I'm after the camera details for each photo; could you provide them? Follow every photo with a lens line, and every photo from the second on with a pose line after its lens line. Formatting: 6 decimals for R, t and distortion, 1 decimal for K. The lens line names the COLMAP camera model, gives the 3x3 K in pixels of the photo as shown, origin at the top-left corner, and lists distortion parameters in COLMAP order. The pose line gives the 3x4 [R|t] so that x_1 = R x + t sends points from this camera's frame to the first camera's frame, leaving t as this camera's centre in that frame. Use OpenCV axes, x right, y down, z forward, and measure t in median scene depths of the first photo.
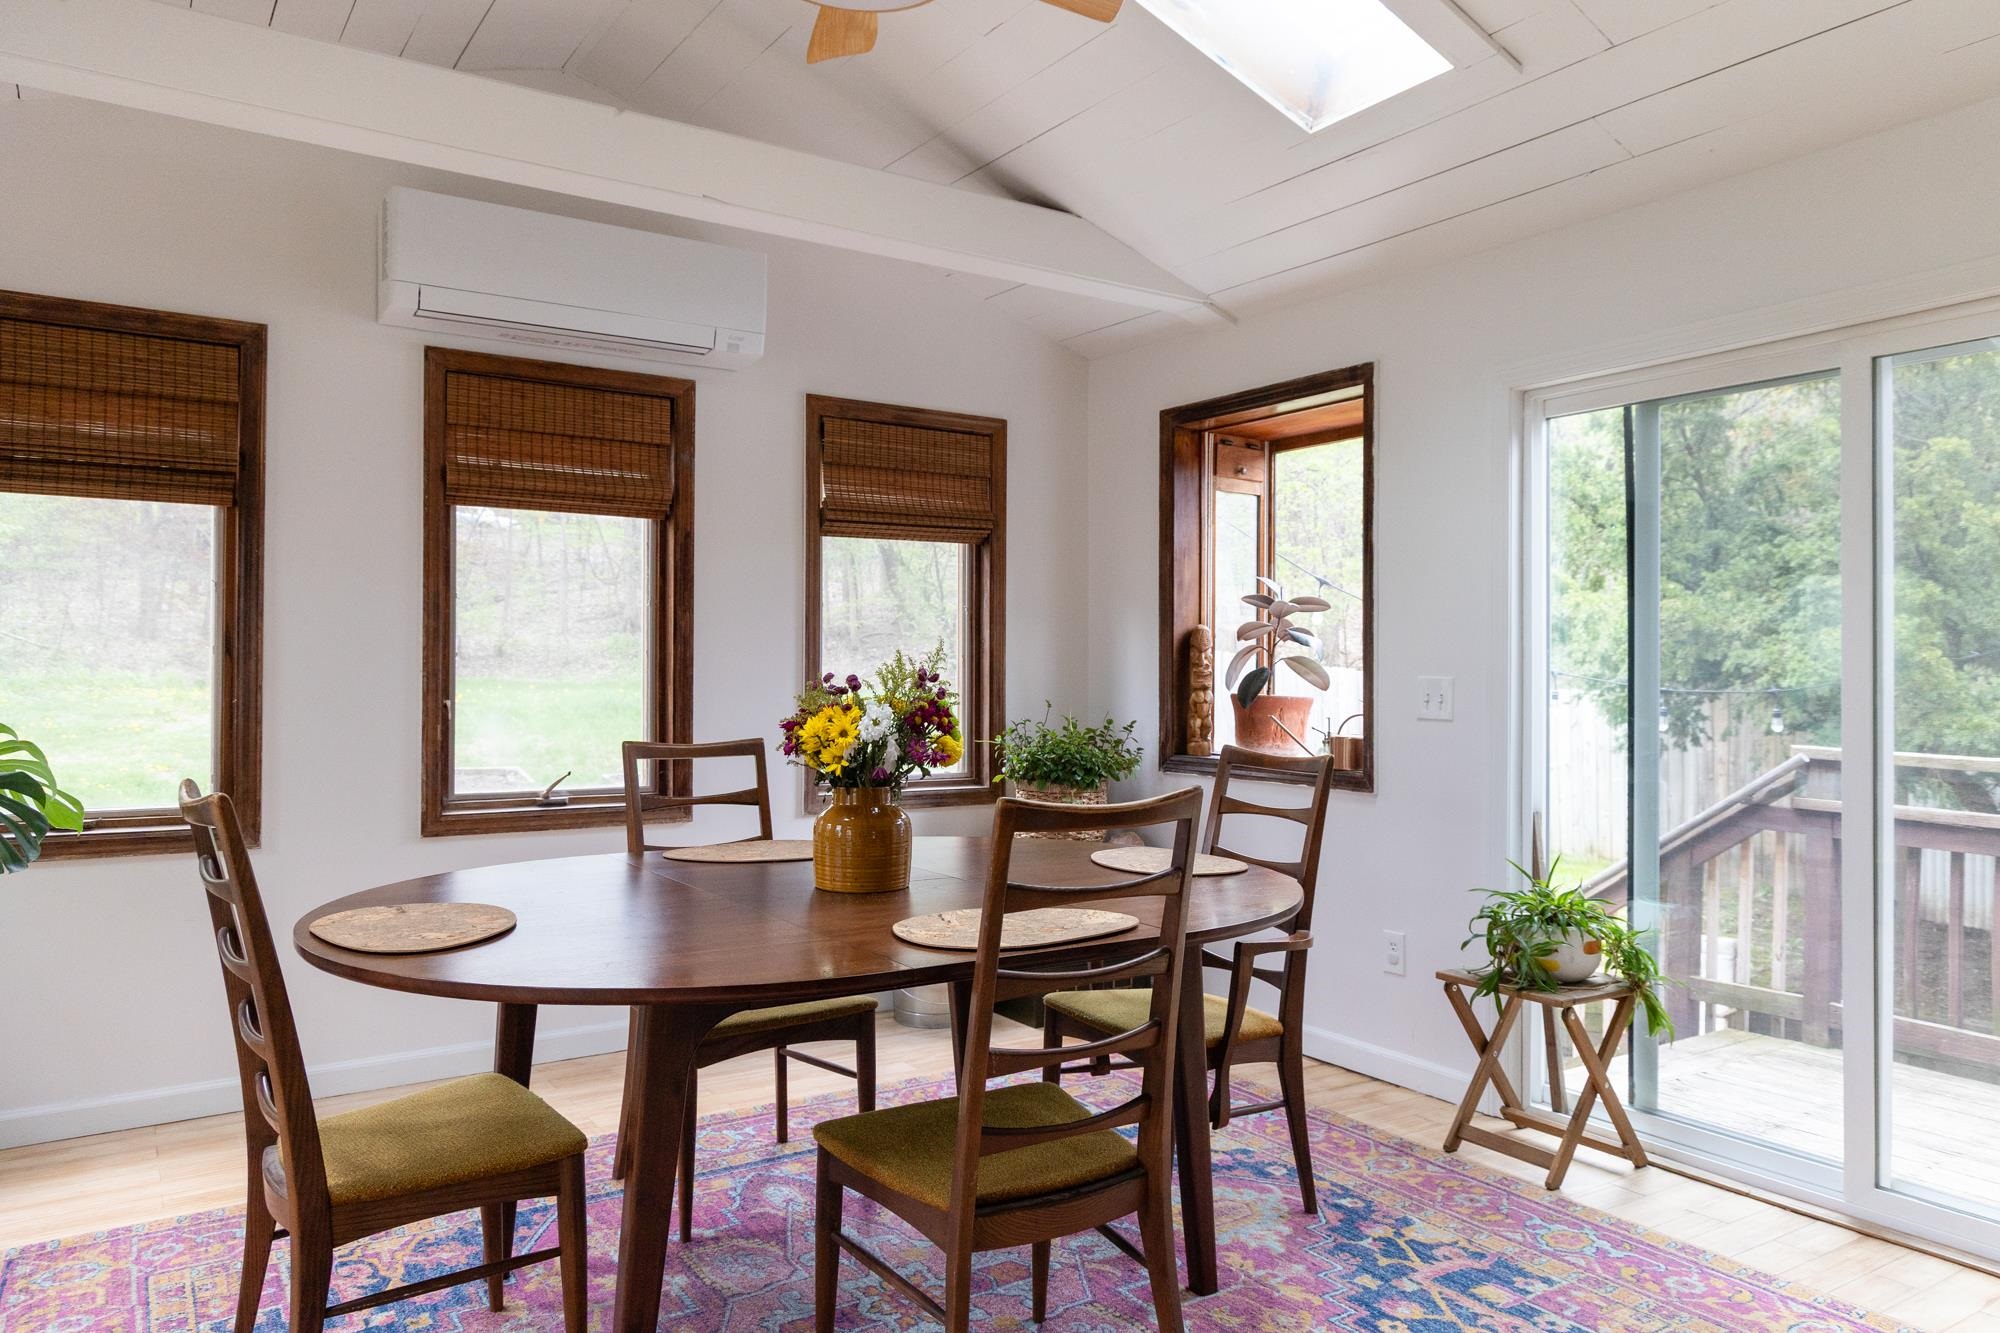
lens RADIAL K [[1368.4, 0, 1003.7], [0, 1368.4, 668.1], [0, 0, 1]] dist [-0.000567, 0.000078]
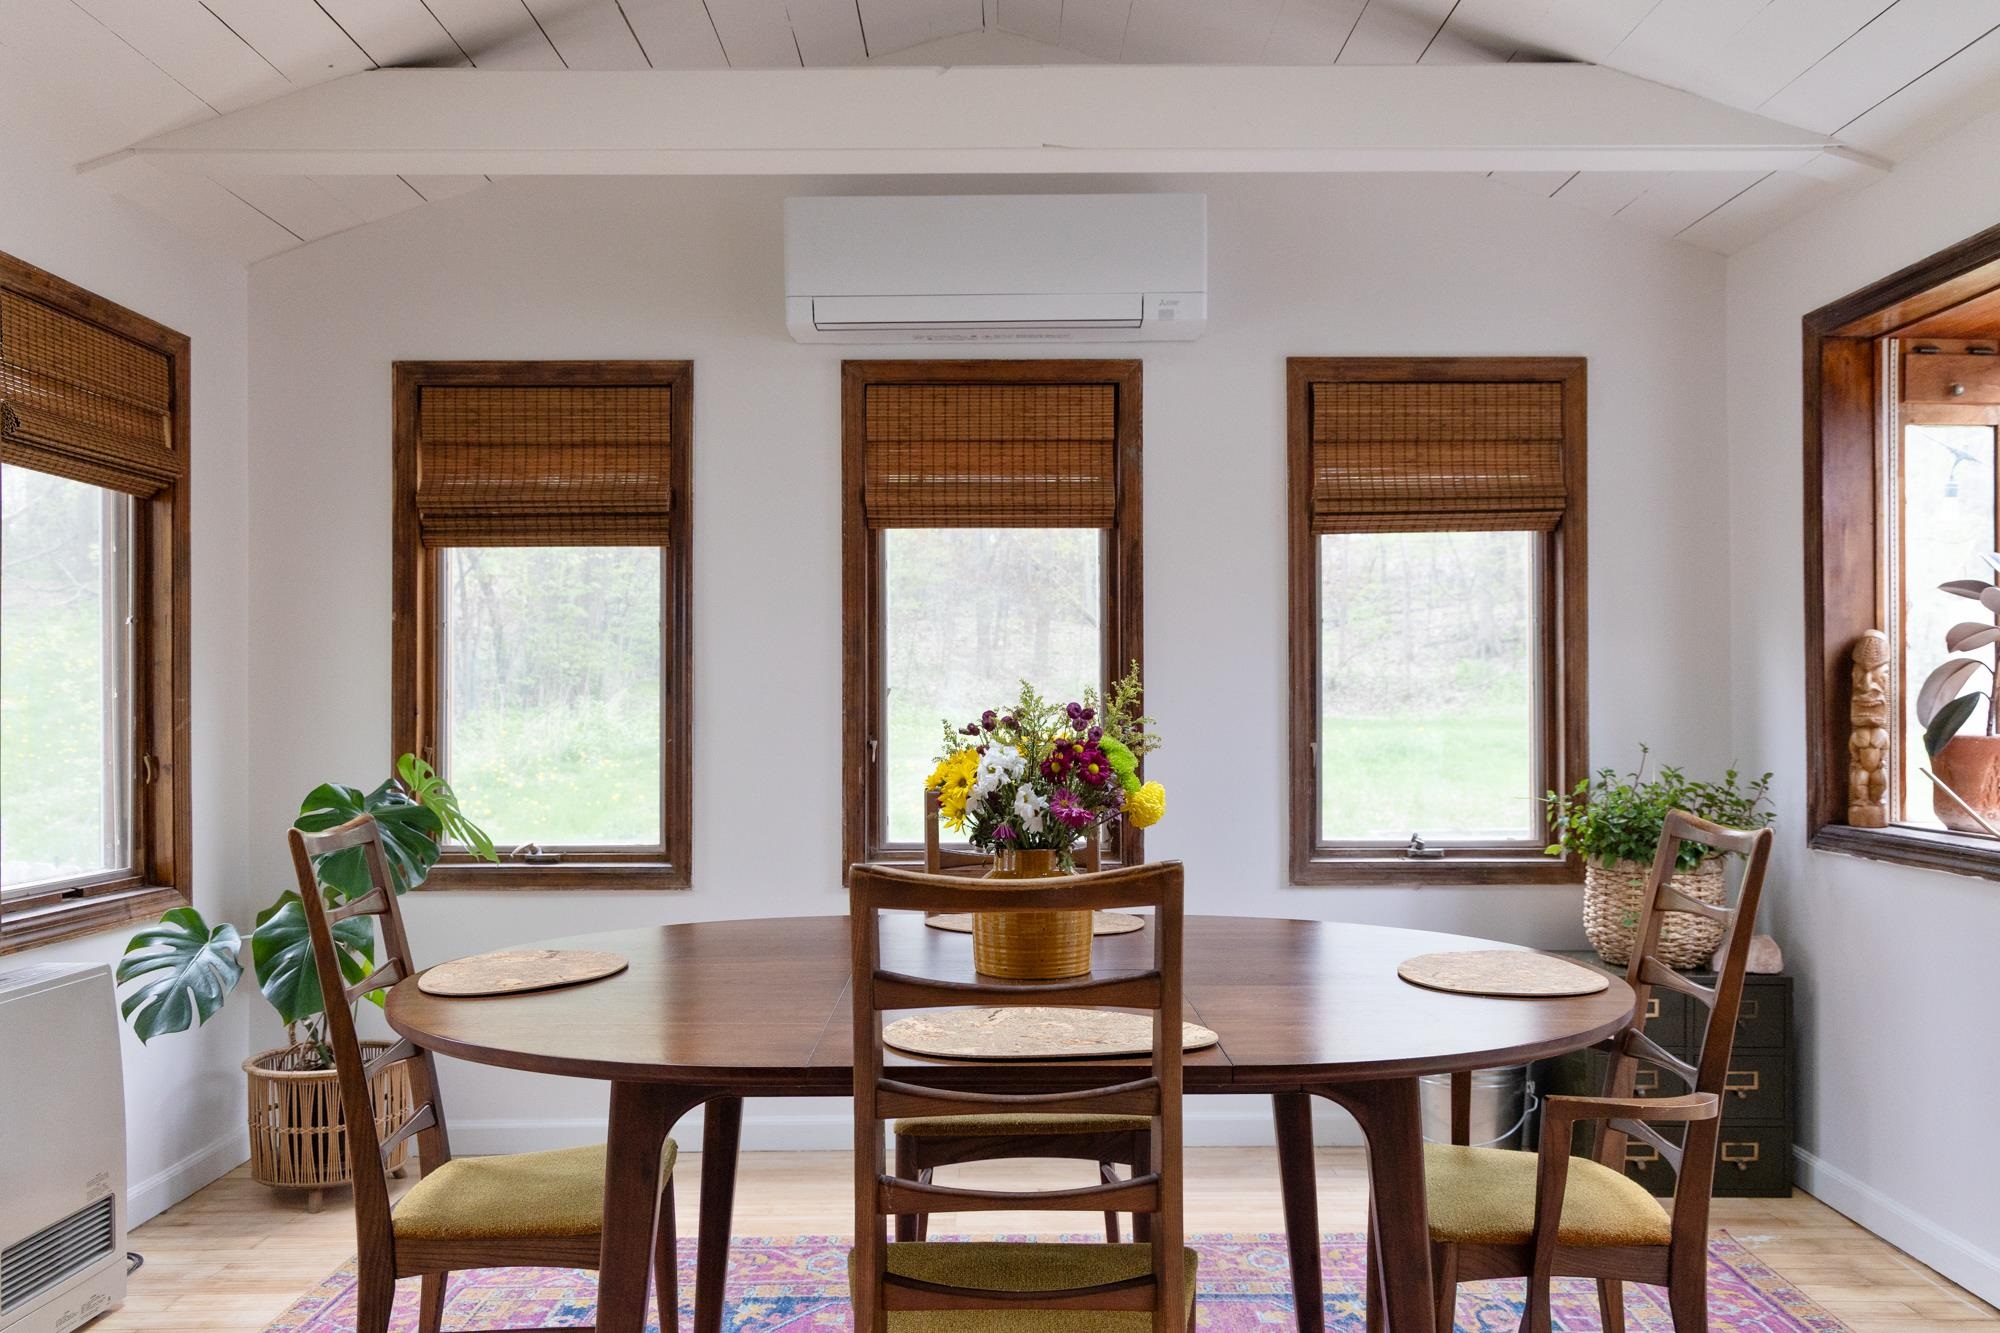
lens RADIAL K [[1658.9, 0, 980.4], [0, 1658.9, 710.1], [0, 0, 1]] dist [-0.013040, 0.015549]
pose [[0.832582, -0.007721, -0.553848, 0.261966], [0.010366, 0.999945, 0.001643, 0.001687], [0.553805, -0.007109, 0.832616, 0.103135]]
